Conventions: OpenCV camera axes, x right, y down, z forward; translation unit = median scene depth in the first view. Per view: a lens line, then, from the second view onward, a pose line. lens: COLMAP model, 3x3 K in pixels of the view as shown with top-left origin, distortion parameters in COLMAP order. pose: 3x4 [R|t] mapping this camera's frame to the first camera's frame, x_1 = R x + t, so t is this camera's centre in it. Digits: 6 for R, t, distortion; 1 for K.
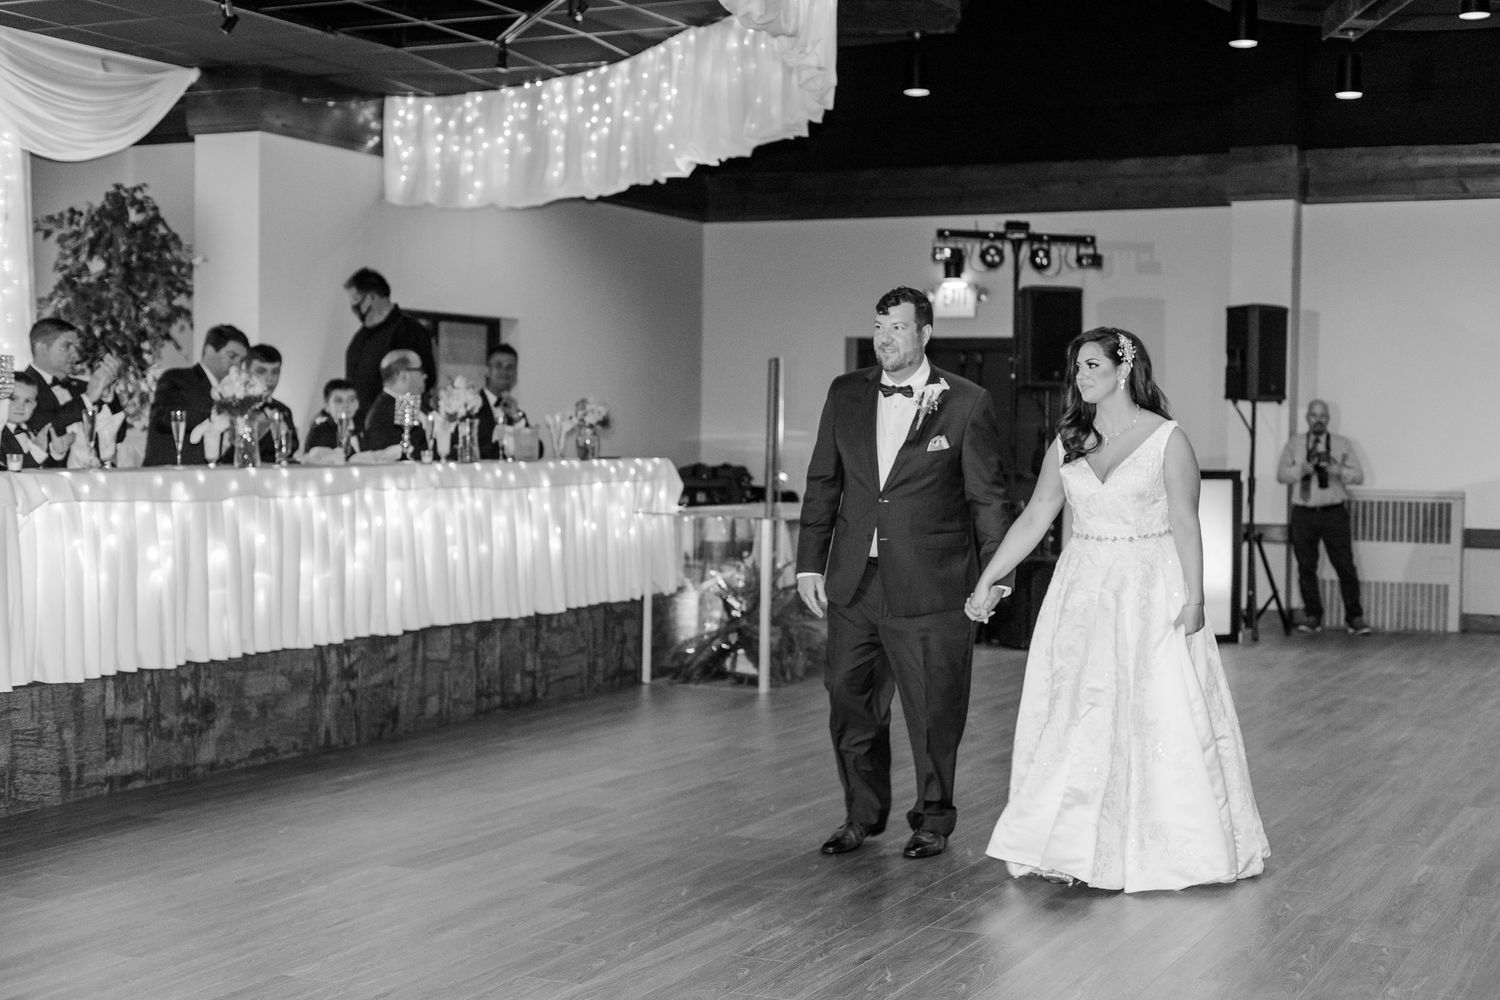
lens RADIAL K [[2165.7, 0, 750.0], [0, 2165.7, 500.0], [0, 0, 1]] dist [0.003978, -0.001563]
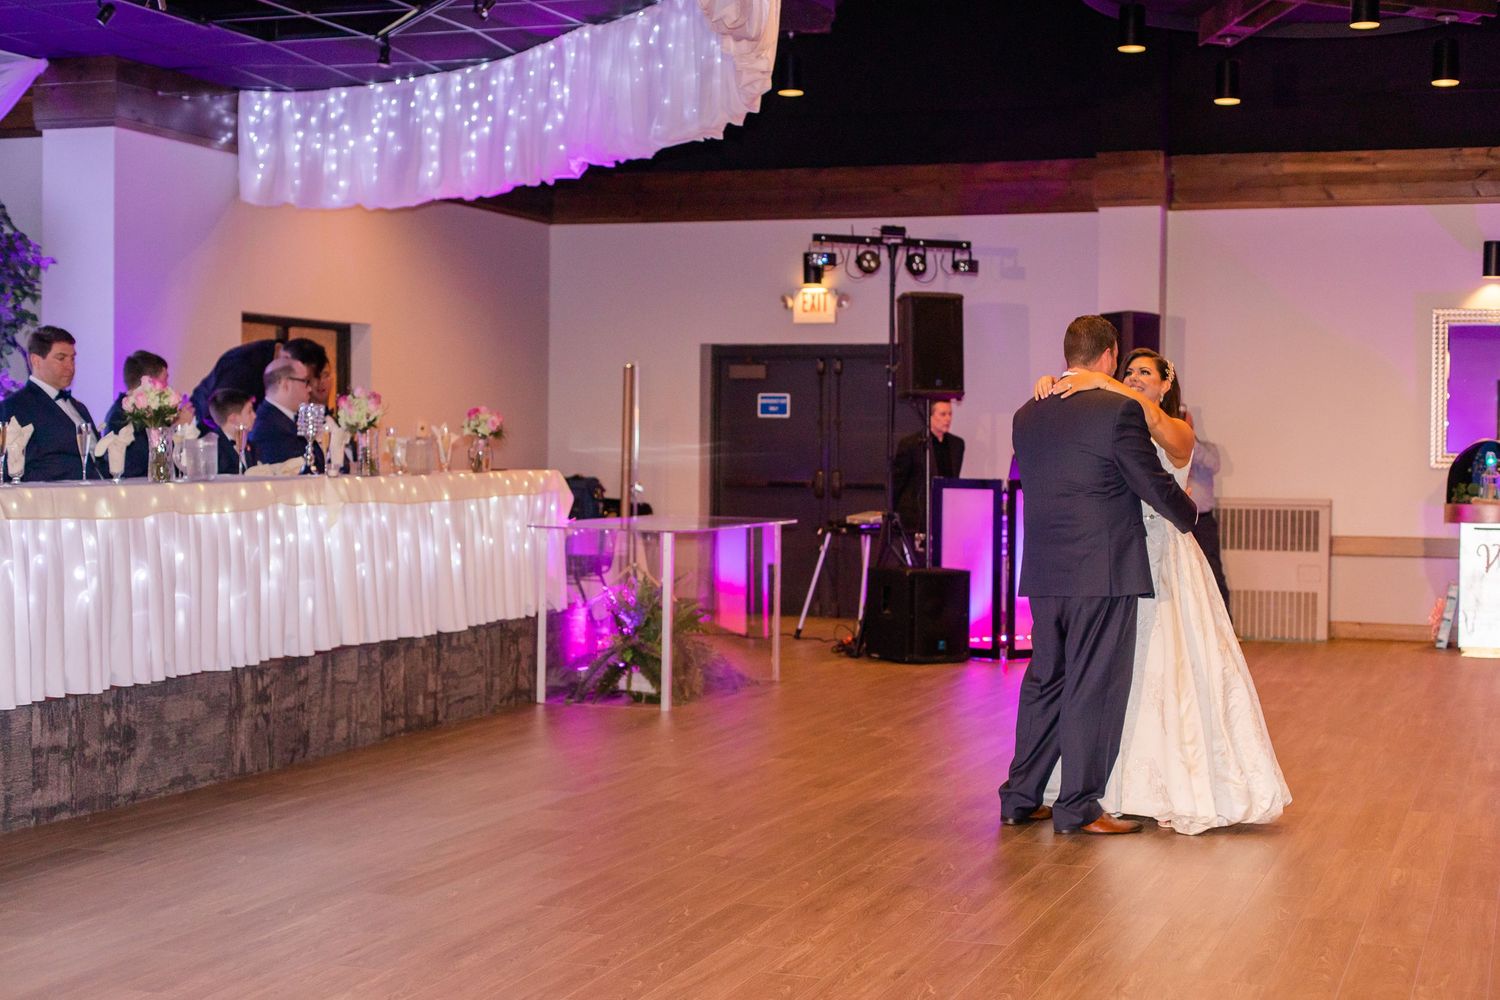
lens RADIAL K [[2270.5, 0, 750.0], [0, 2270.5, 500.0], [0, 0, 1]] dist [0.015528, -0.096153]
pose [[0.994491, -0.006213, 0.104640, -0.060287], [0.006756, 0.999965, -0.004841, -0.000389], [-0.104607, 0.005521, 0.994498, -0.015738]]
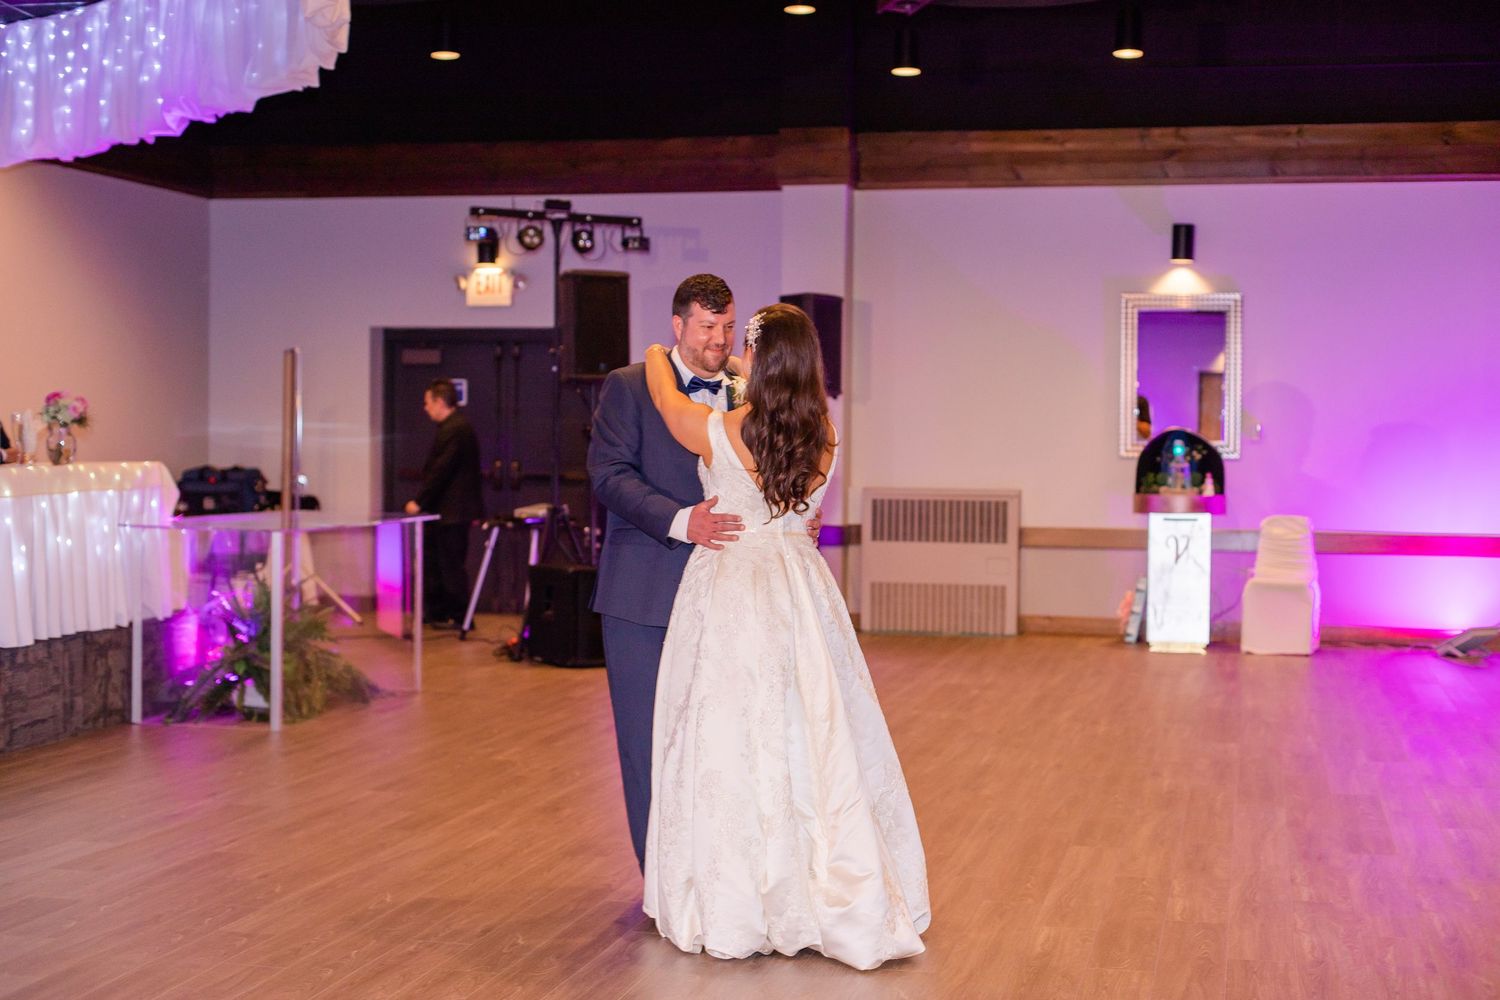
lens RADIAL K [[2165.7, 0, 750.0], [0, 2165.7, 500.0], [0, 0, 1]] dist [0.003978, -0.001563]
pose [[0.977016, -0.010887, 0.212888, 0.007943], [0.010630, 0.999941, 0.002353, -0.003594], [-0.212901, -0.000035, 0.977074, 0.106919]]
